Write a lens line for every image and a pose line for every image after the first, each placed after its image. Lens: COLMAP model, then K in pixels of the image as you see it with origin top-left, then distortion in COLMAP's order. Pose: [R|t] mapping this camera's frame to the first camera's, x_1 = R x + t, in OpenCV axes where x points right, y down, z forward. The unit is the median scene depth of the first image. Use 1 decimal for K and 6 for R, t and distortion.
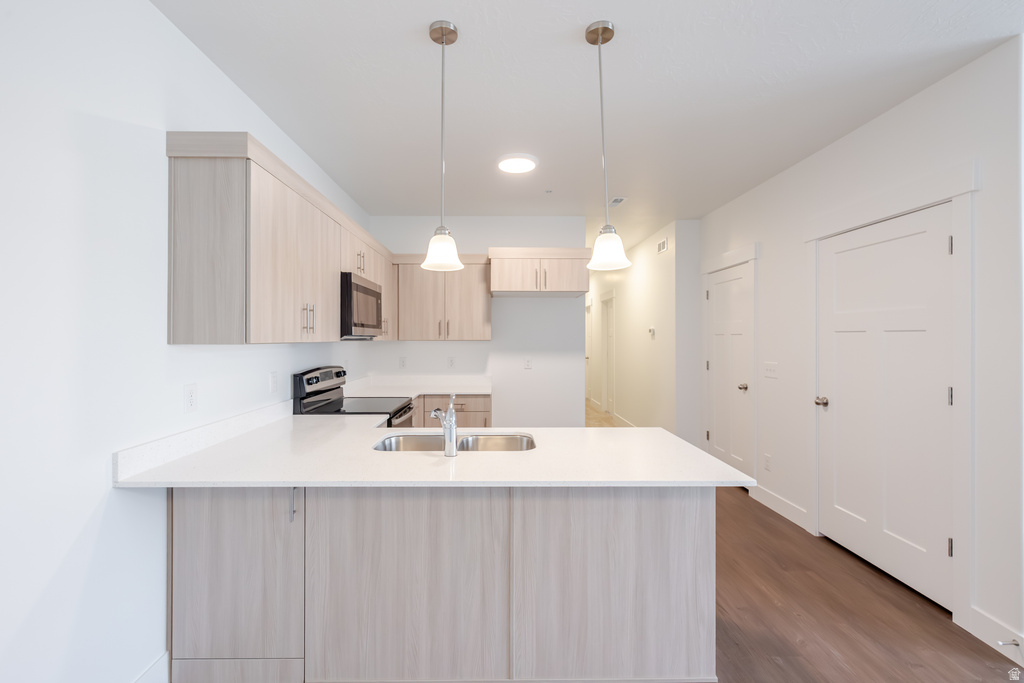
lens RADIAL K [[440.5, 0, 516.1], [0, 440.5, 339.3], [0, 0, 1]] dist [-0.001174, 0.000776]
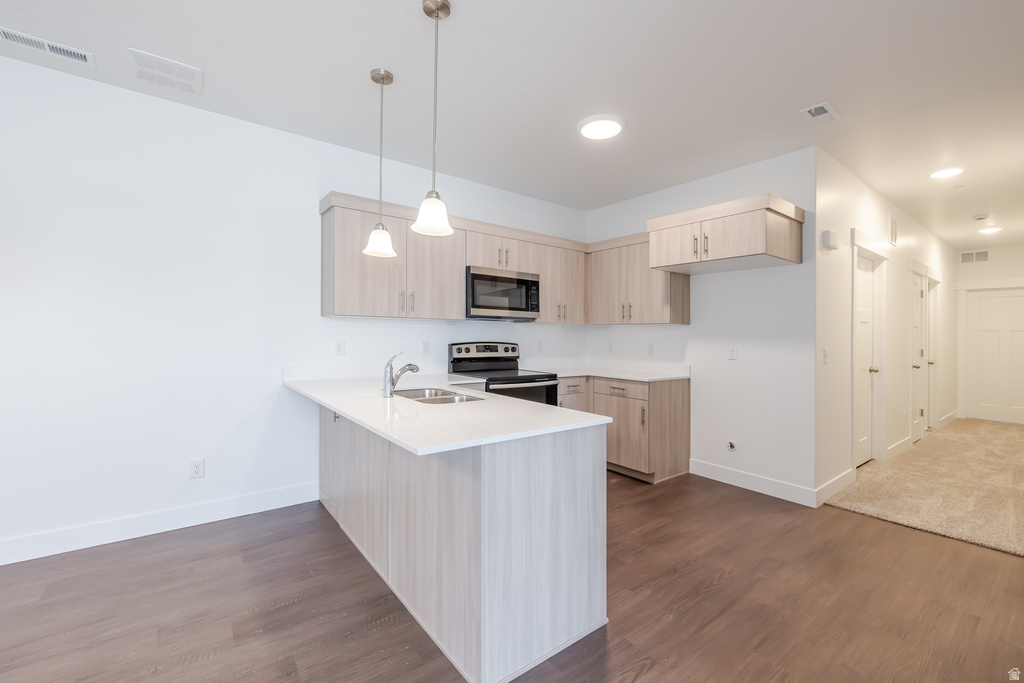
lens RADIAL K [[440.5, 0, 507.4], [0, 440.5, 336.7], [0, 0, 1]] dist [-0.001174, 0.000776]
pose [[0.599166, 0.011773, -0.800538, 0.552036], [-0.015437, 0.999876, 0.003151, 0.037863], [0.800476, 0.010470, 0.599273, 0.250409]]
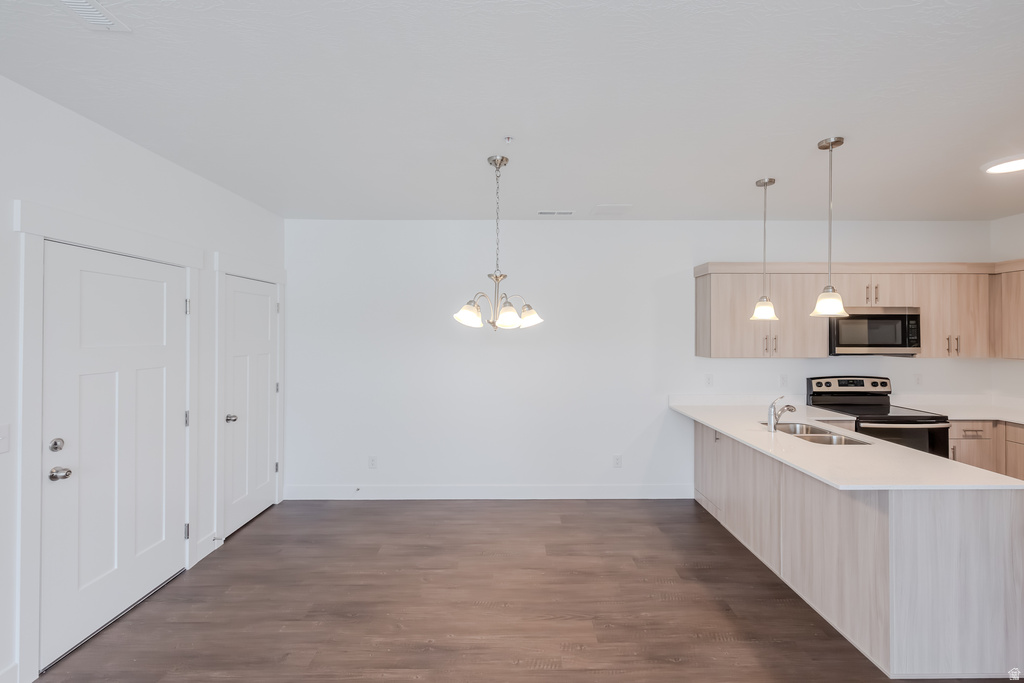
lens RADIAL K [[440.5, 0, 514.7], [0, 440.5, 336.9], [0, 0, 1]] dist [-0.001174, 0.000776]
pose [[0.002226, 0.008573, -0.999961, 0.754600], [-0.006223, 0.999944, 0.008559, -0.050888], [0.999978, 0.006204, 0.002279, 0.012108]]
